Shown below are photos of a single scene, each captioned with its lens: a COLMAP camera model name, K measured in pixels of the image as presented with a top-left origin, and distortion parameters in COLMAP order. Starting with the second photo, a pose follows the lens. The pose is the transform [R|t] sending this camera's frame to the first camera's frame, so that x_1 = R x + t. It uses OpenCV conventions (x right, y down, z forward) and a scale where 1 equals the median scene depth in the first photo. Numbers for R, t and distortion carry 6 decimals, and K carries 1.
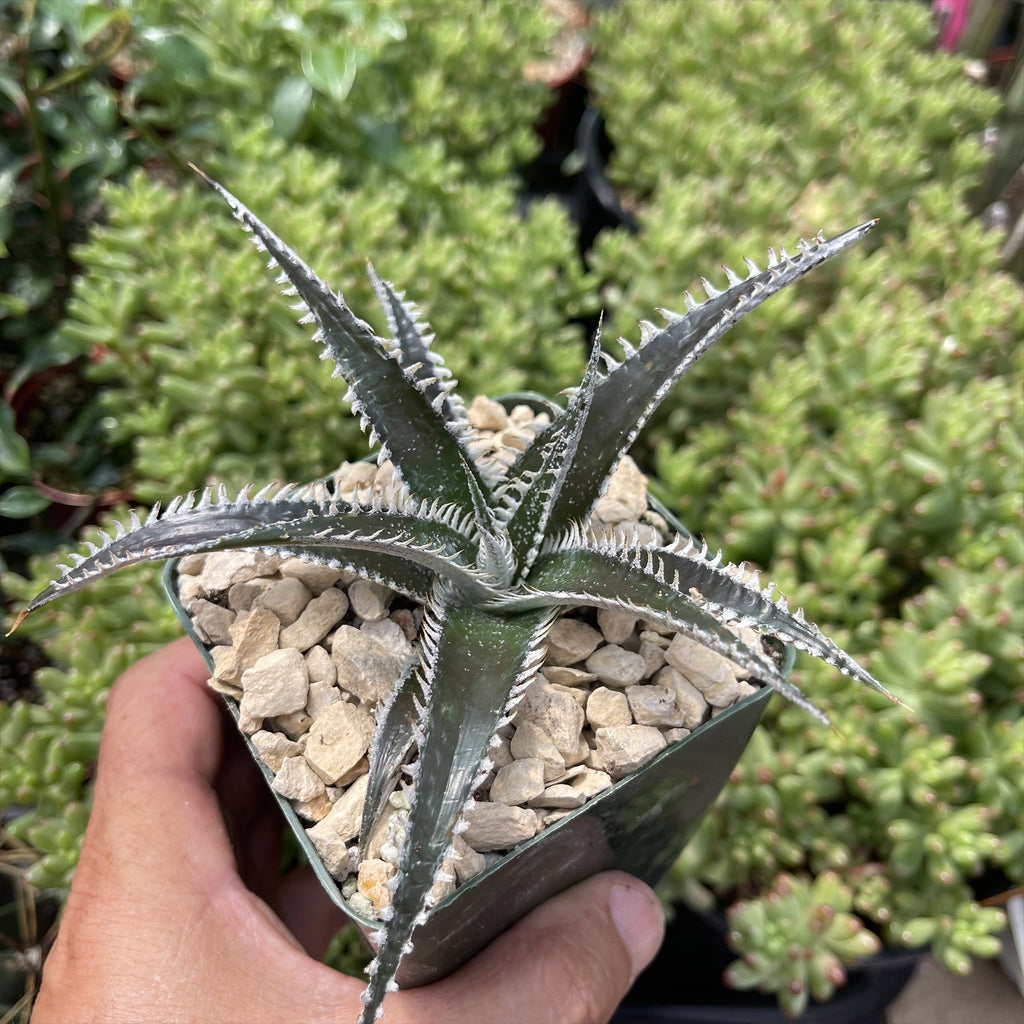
lens RADIAL K [[1116.4, 0, 512.0], [0, 1116.4, 512.0], [0, 0, 1]] dist [0.012991, -0.002845]
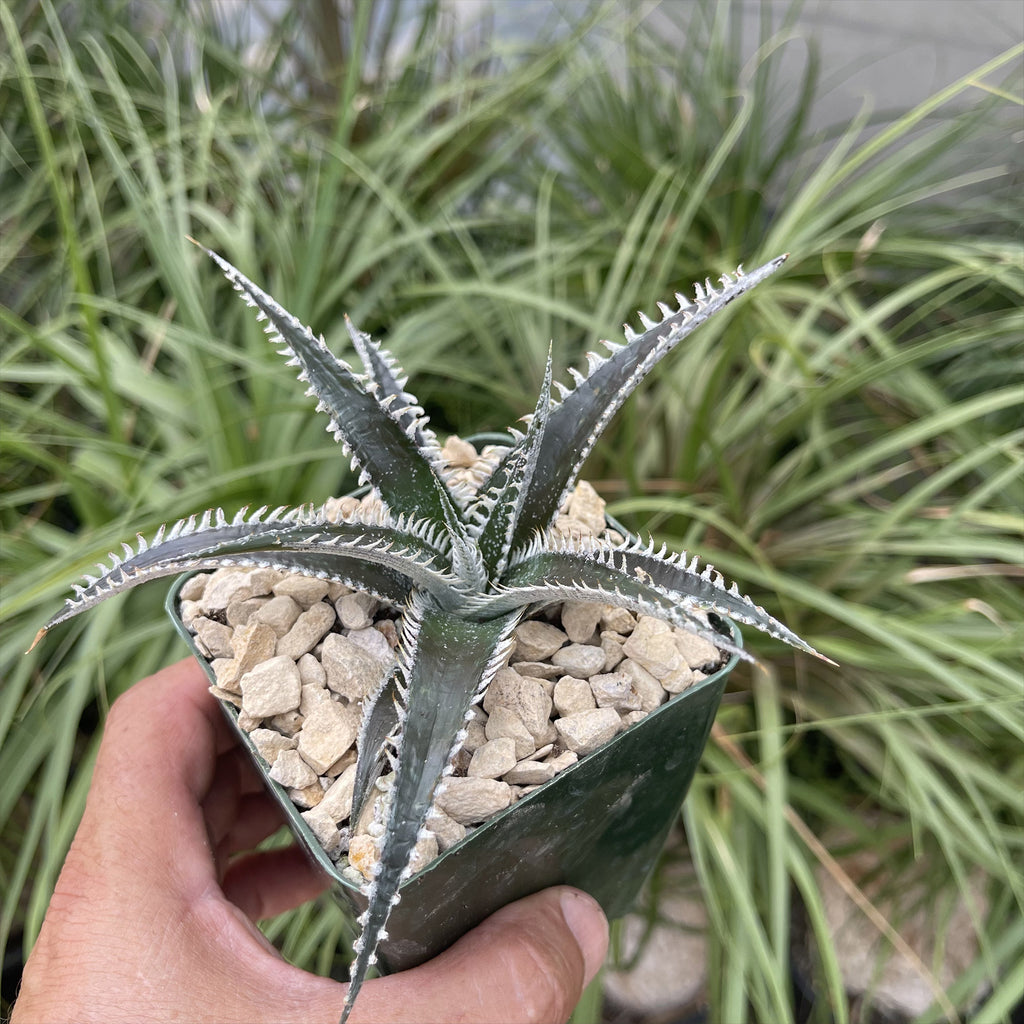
lens RADIAL K [[1116.4, 0, 512.0], [0, 1116.4, 512.0], [0, 0, 1]] dist [0.012991, -0.002845]
pose [[0.999202, -0.038617, 0.010235, 0.020533], [0.039426, 0.994551, -0.096507, 0.097149], [-0.006453, 0.096833, 0.995280, -0.112518]]
